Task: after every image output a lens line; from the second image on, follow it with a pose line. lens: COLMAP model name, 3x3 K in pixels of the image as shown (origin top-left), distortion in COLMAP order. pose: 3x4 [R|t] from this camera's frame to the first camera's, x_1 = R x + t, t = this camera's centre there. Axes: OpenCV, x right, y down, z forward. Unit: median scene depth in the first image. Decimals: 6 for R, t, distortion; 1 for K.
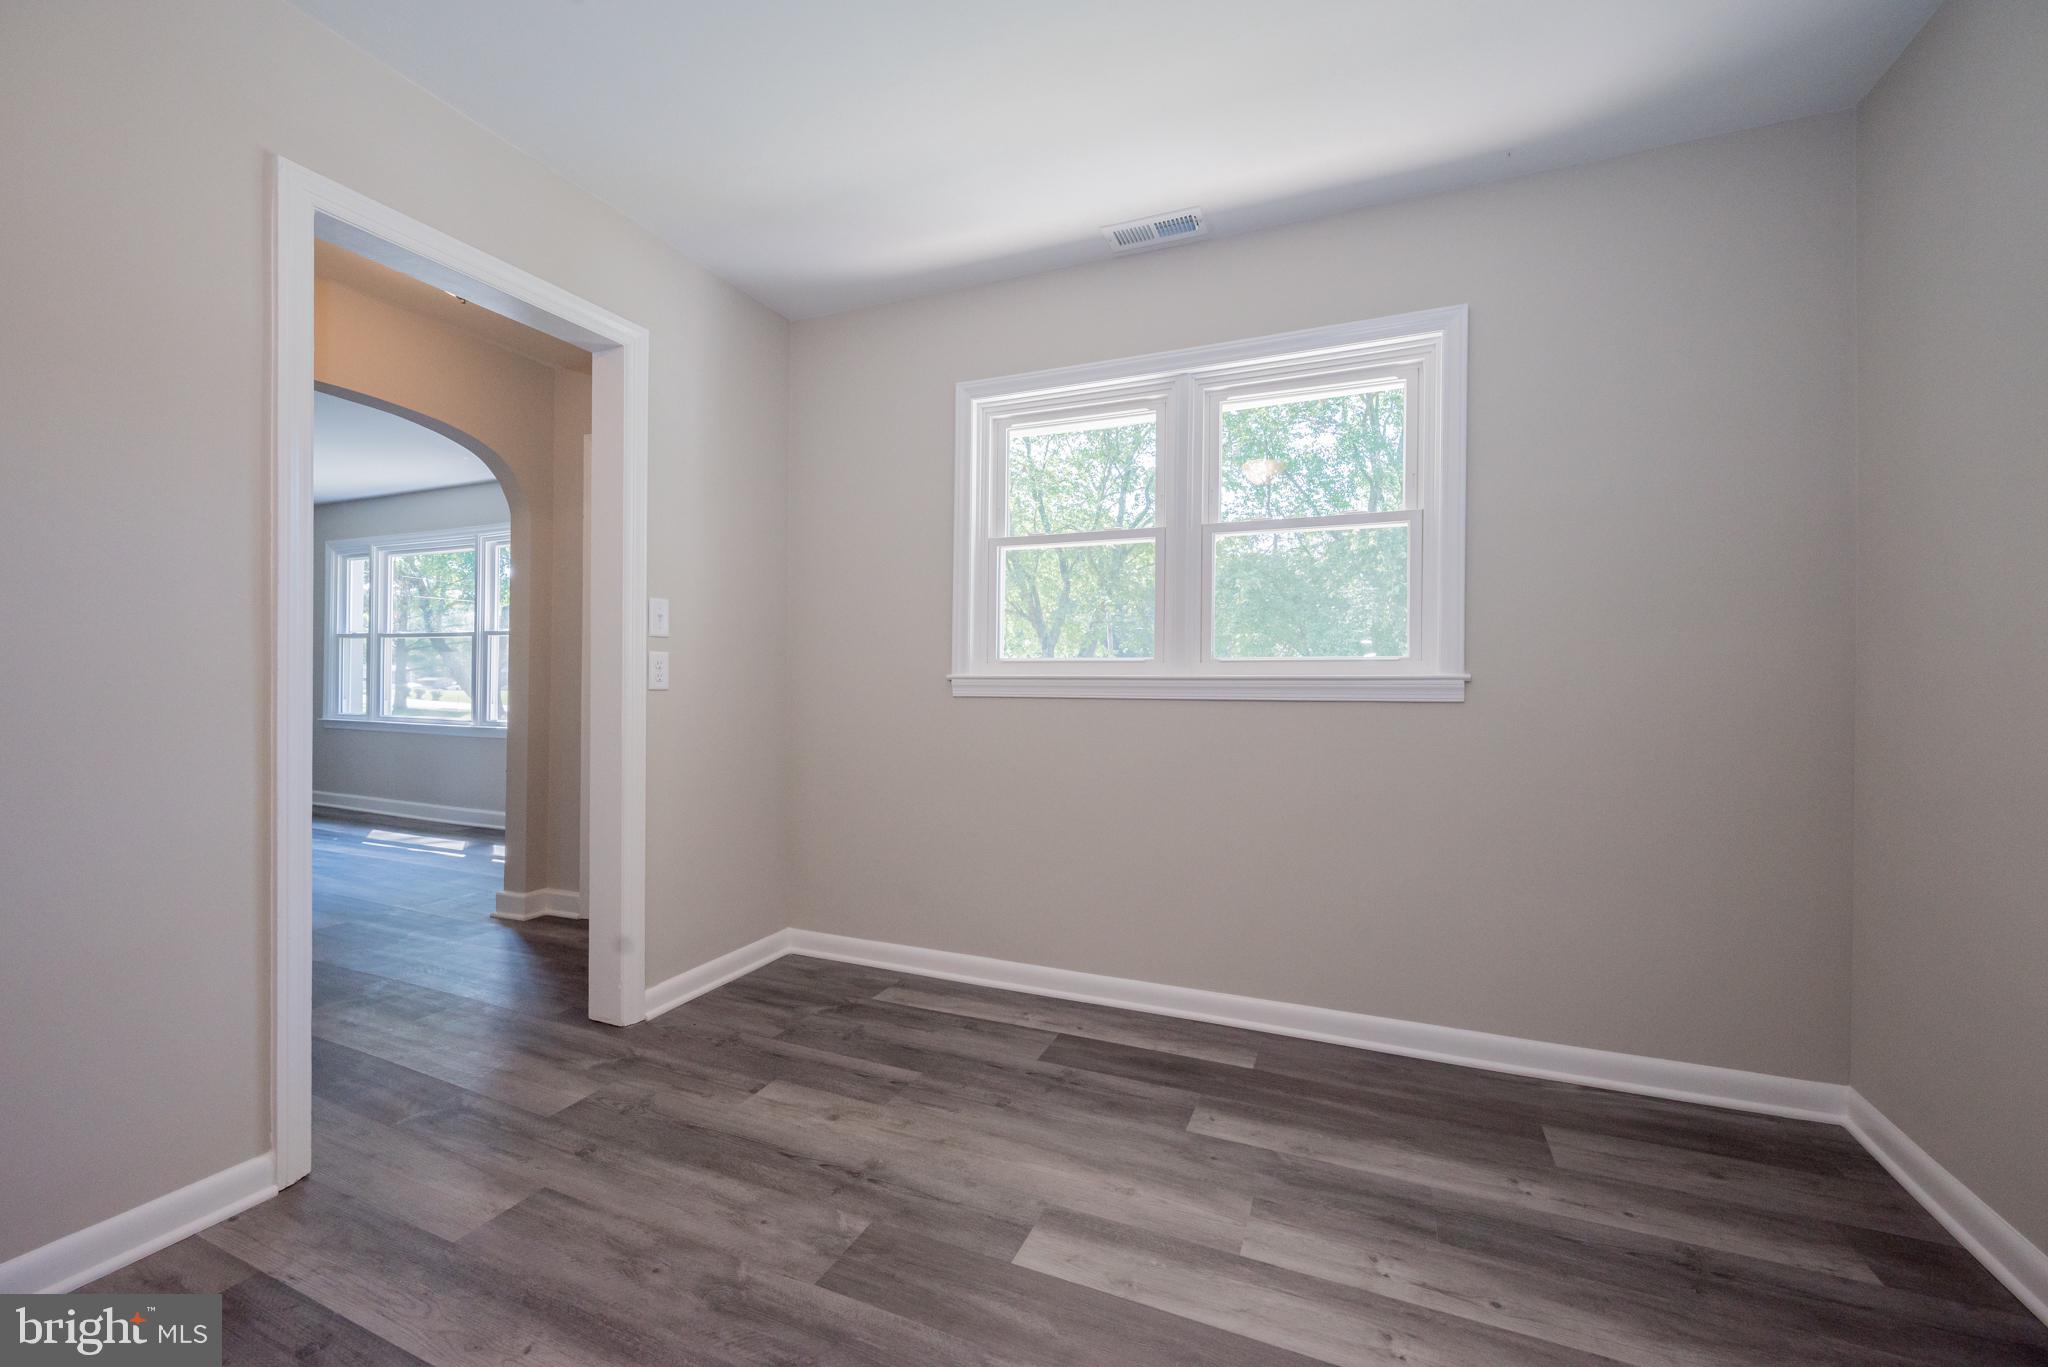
lens RADIAL K [[804.1, 0, 1033.9], [0, 804.1, 681.6], [0, 0, 1]] dist [-0.000517, -0.000549]
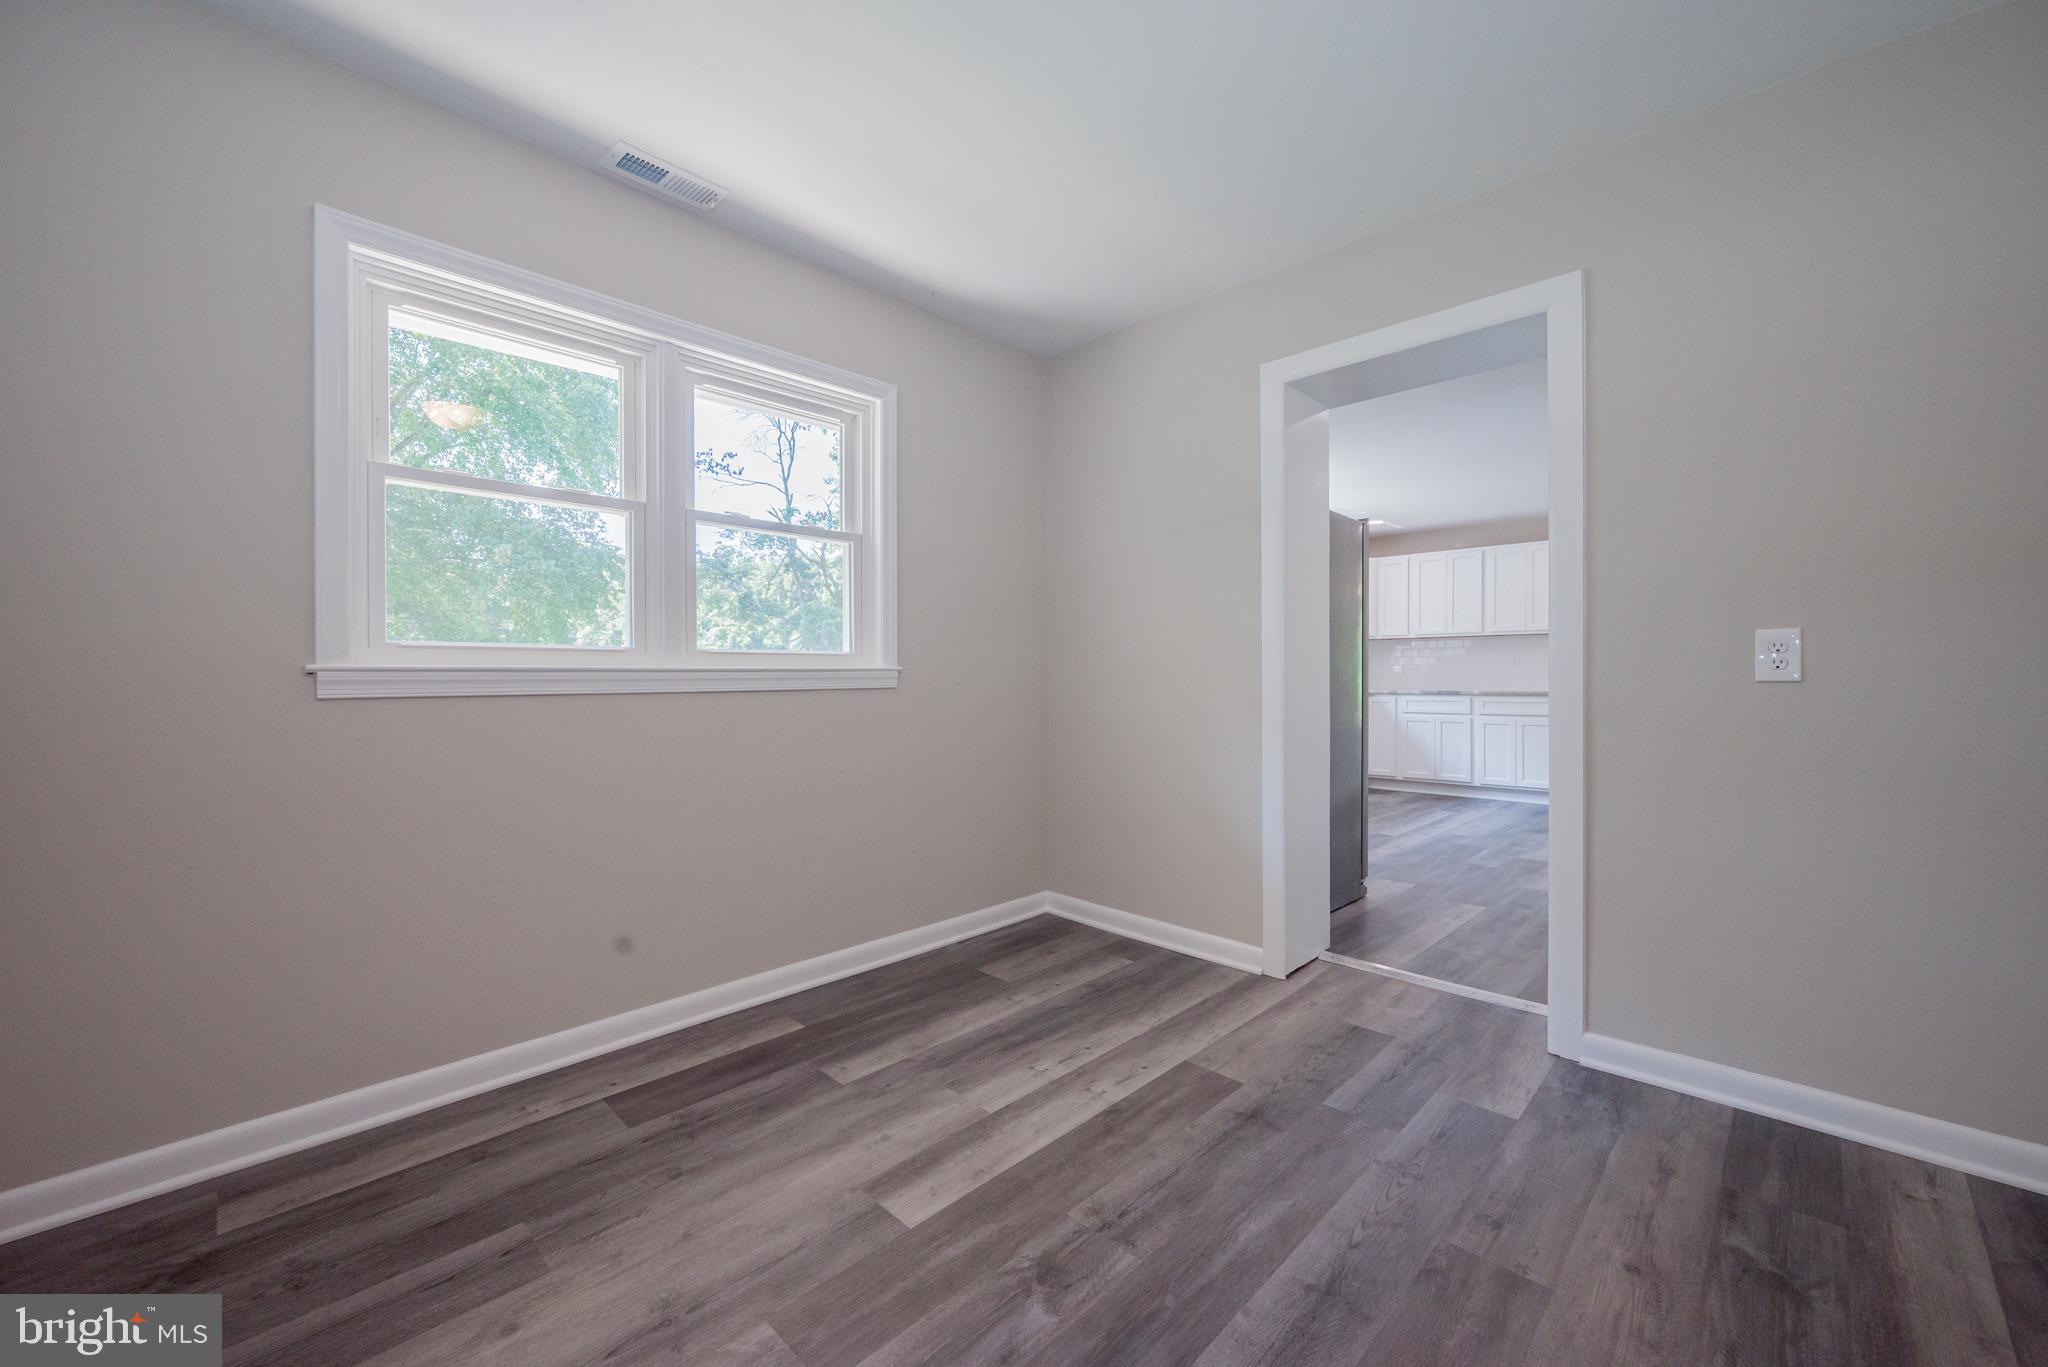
lens RADIAL K [[804.1, 0, 1032.3], [0, 804.1, 682.8], [0, 0, 1]] dist [-0.000517, -0.000549]
pose [[0.363022, -0.017761, 0.931611, -0.687454], [0.000312, 0.999821, 0.018940, -0.009089], [-0.931781, -0.006585, 0.362962, 0.346322]]
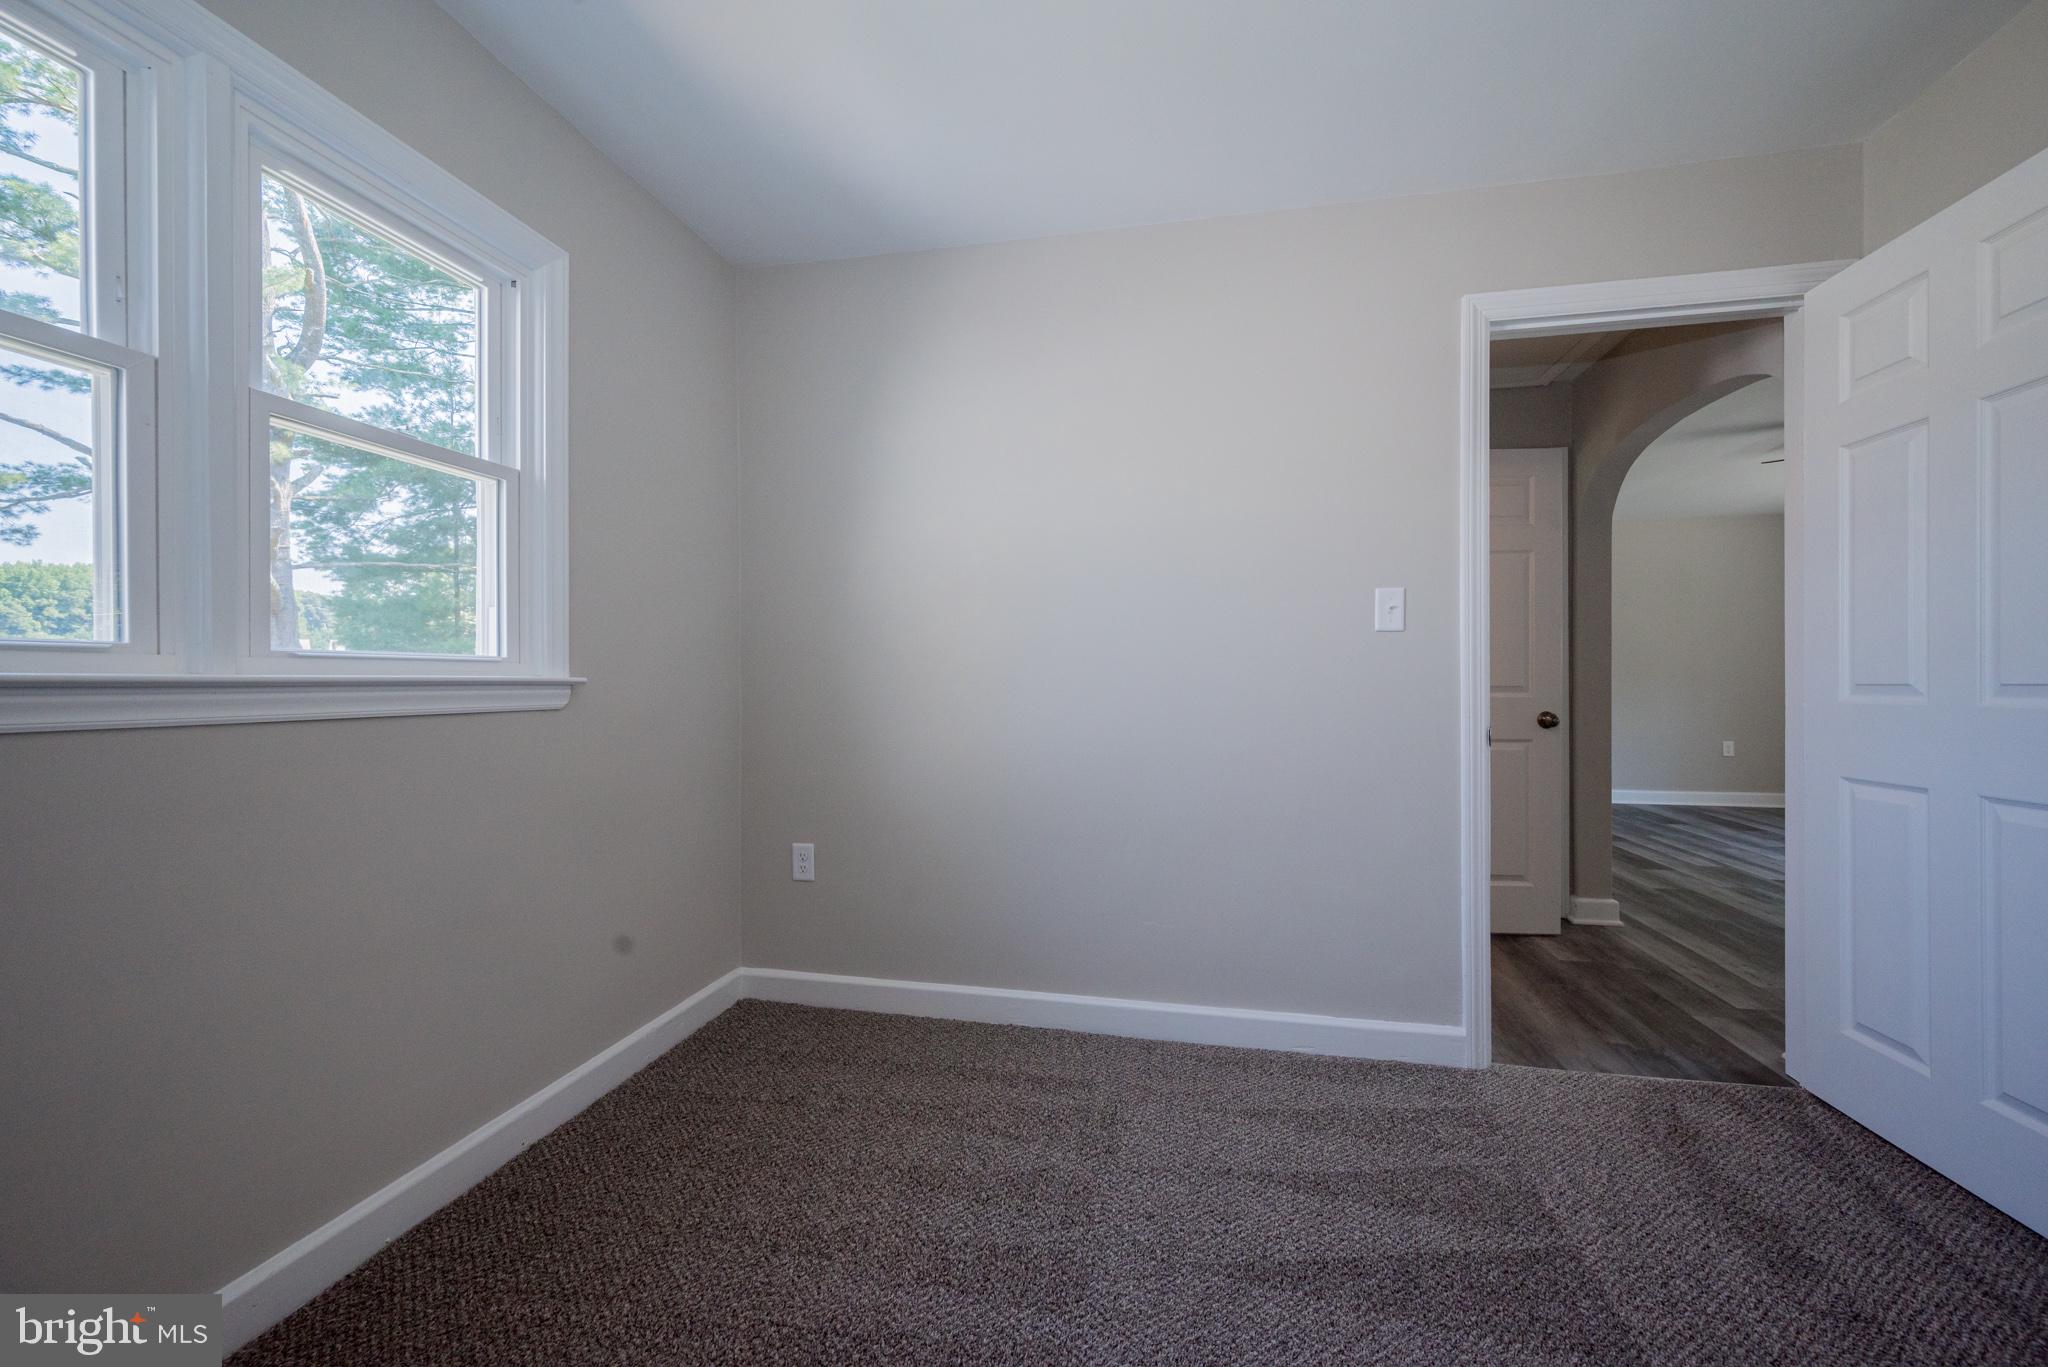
lens RADIAL K [[841.4, 0, 1028.4], [0, 841.4, 676.9], [0, 0, 1]] dist [0.002258, 0.000229]
pose [[-0.215904, -0.008565, 0.976377, -0.523555], [-0.002087, 0.999963, 0.008311, -0.019970], [-0.976412, -0.000244, -0.215914, 0.787862]]
